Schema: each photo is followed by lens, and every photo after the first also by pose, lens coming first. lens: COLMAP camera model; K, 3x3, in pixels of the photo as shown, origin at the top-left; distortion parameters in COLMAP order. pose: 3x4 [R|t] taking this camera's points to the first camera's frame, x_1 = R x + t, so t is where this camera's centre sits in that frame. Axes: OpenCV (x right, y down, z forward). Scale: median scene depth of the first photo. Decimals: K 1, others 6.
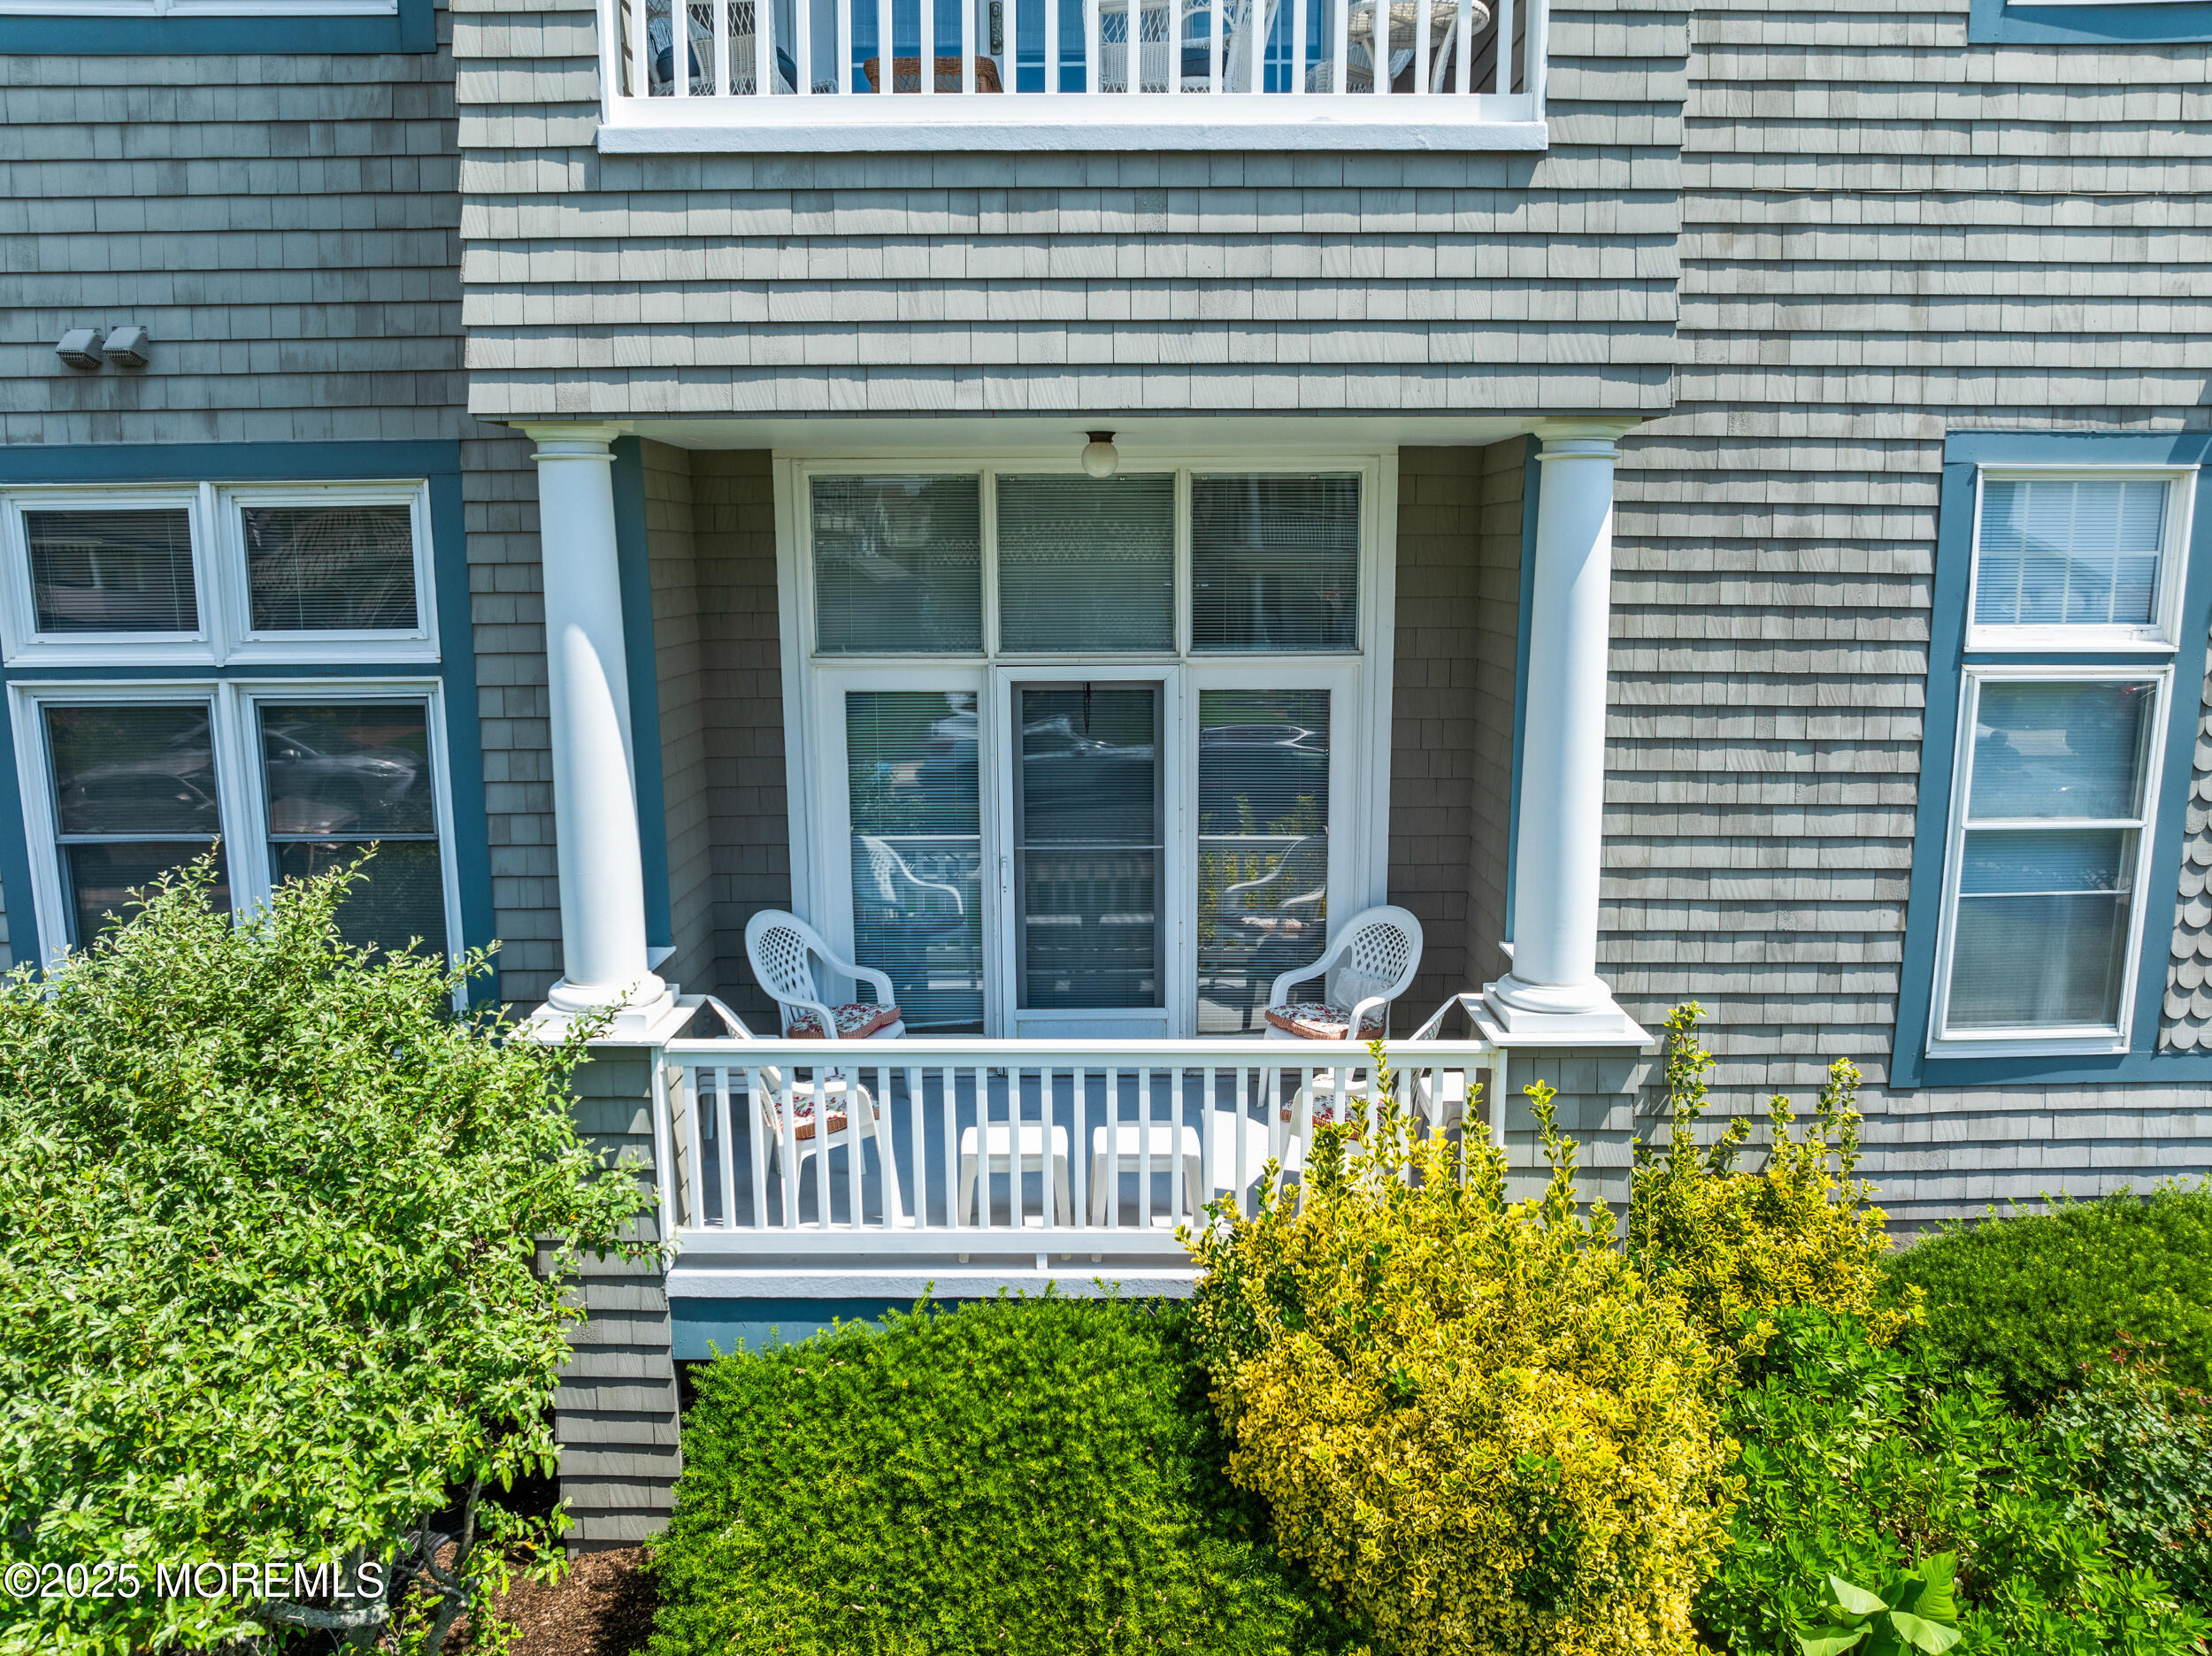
lens RADIAL K [[1540.3, 0, 1106.0], [0, 1540.3, 828.0], [0, 0, 1]] dist [-0.030142, 0.000657]
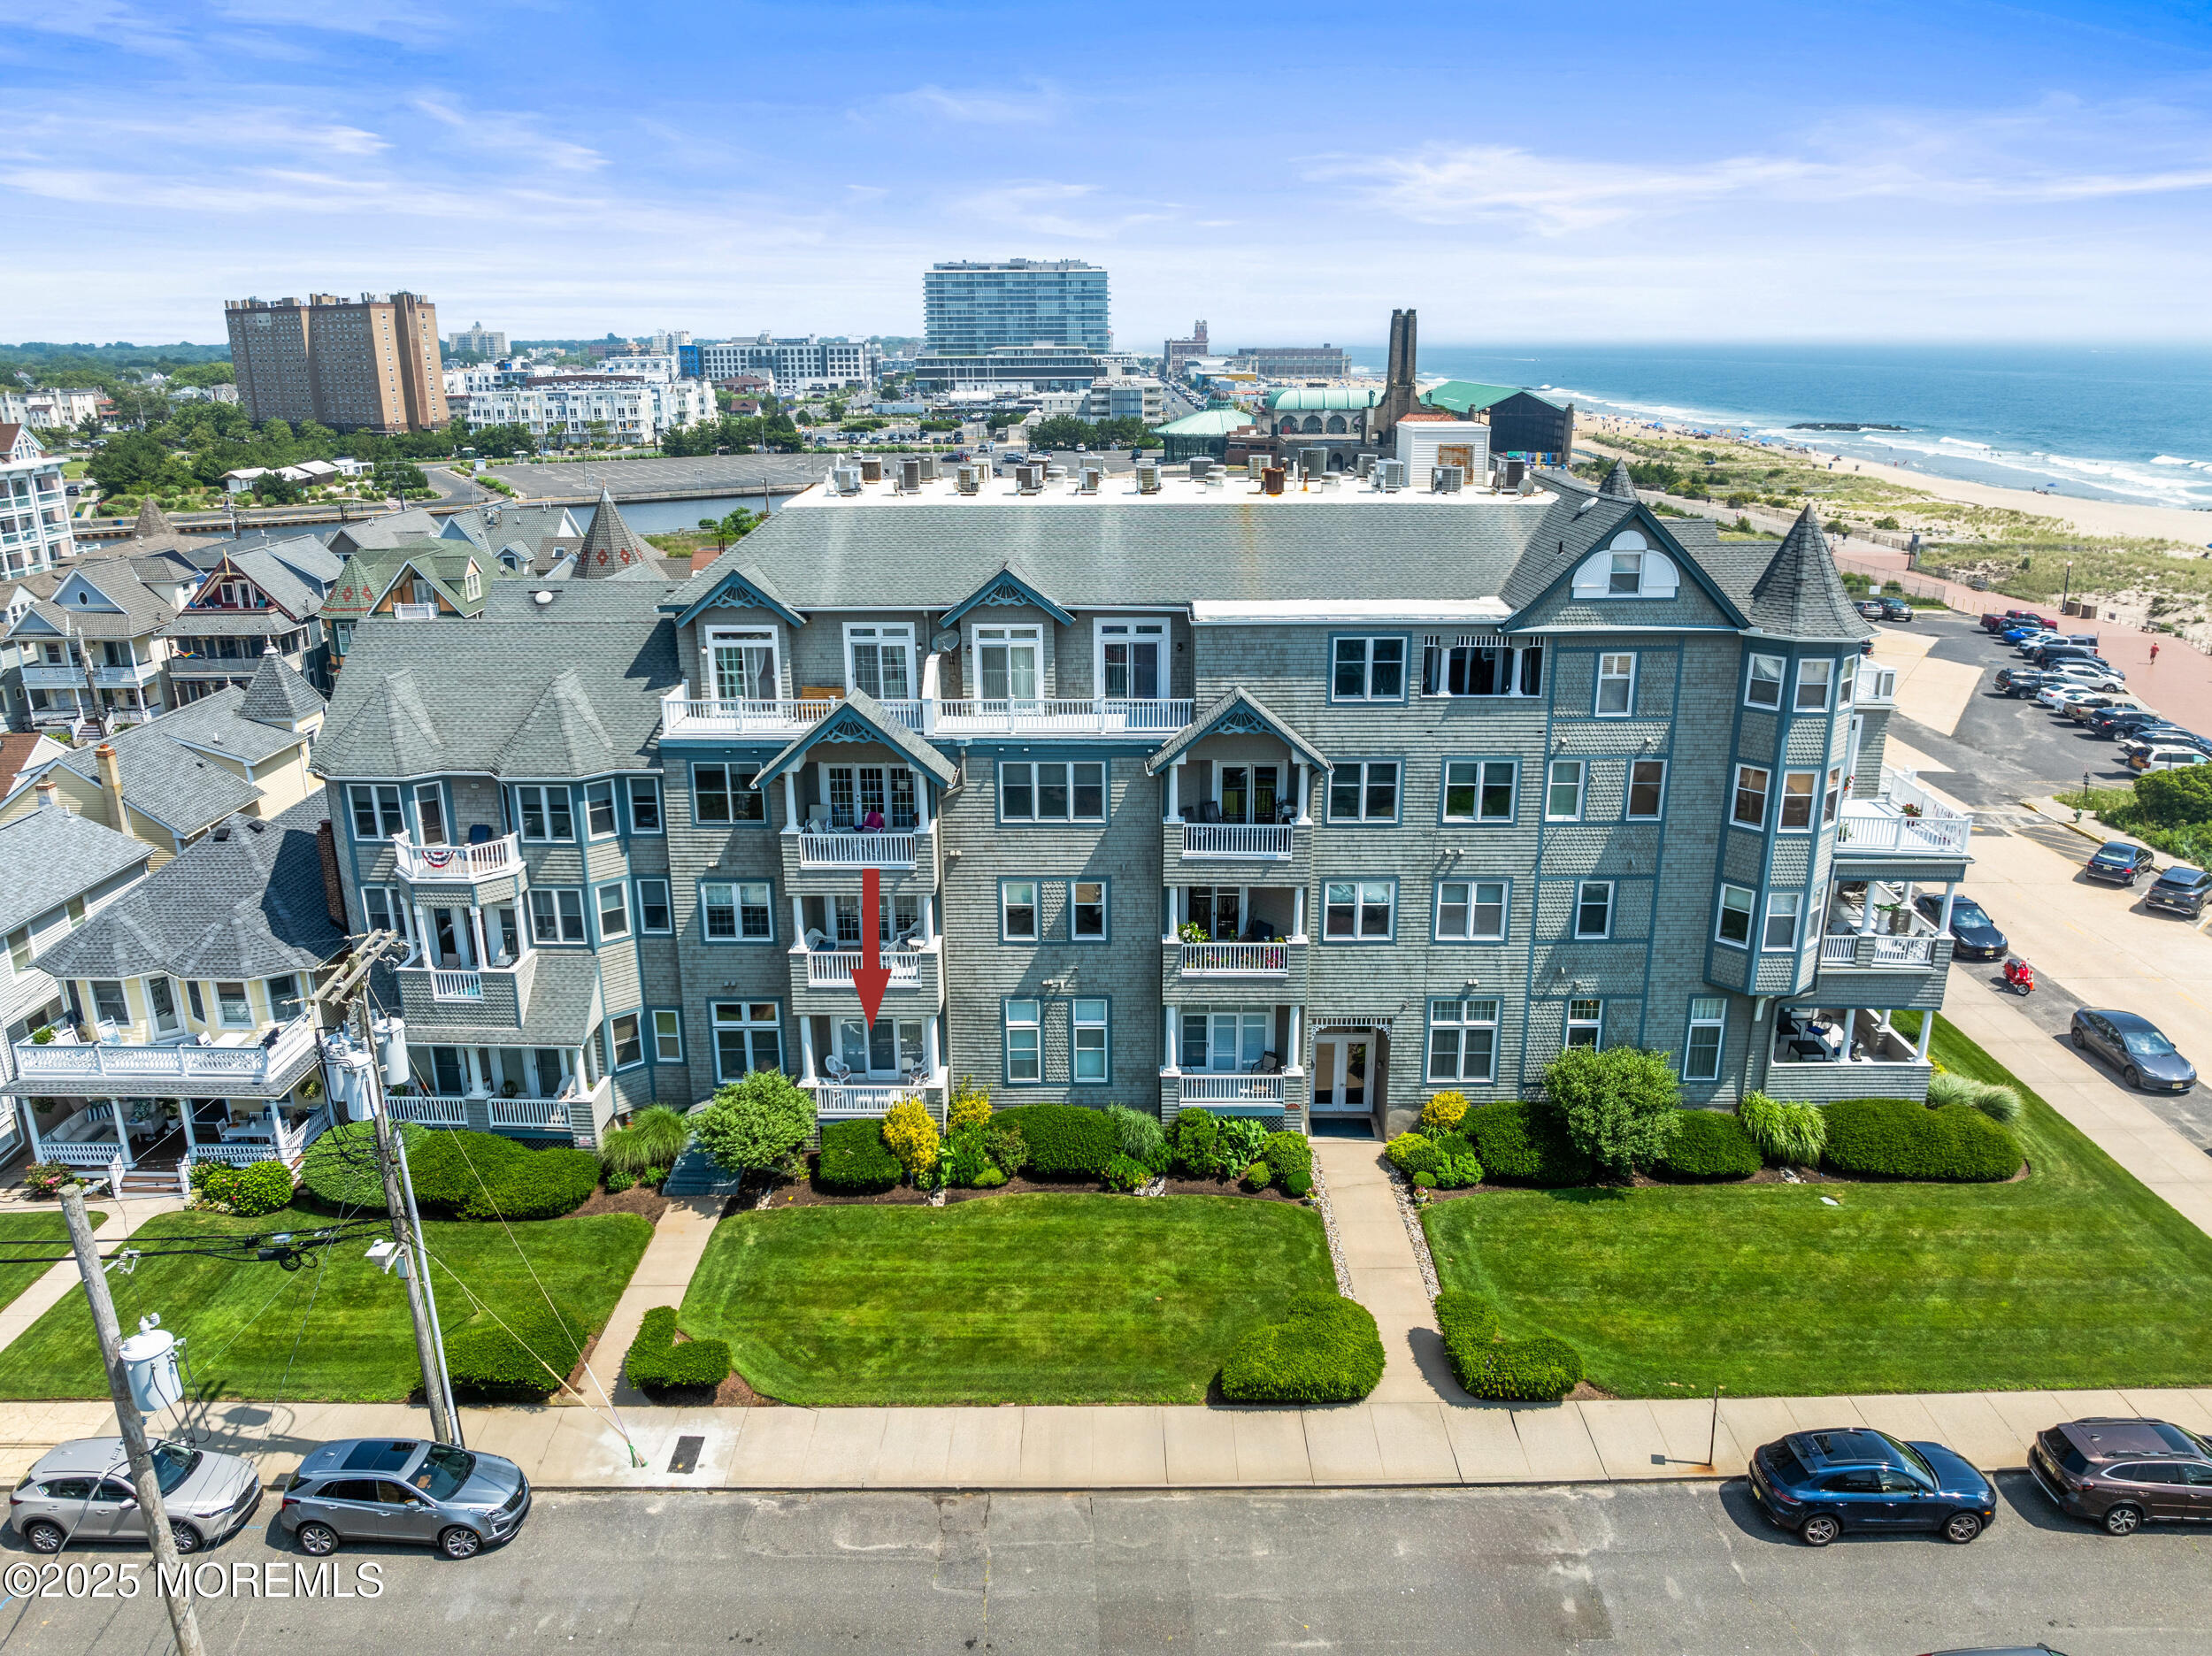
lens RADIAL K [[1540.3, 0, 1106.0], [0, 1540.3, 828.0], [0, 0, 1]] dist [-0.030142, 0.000657]
pose [[0.999960, 0.000449, -0.008955, 1.132070], [0.000744, 0.991151, 0.132738, -2.001135], [0.008935, -0.132739, 0.991111, -5.959060]]
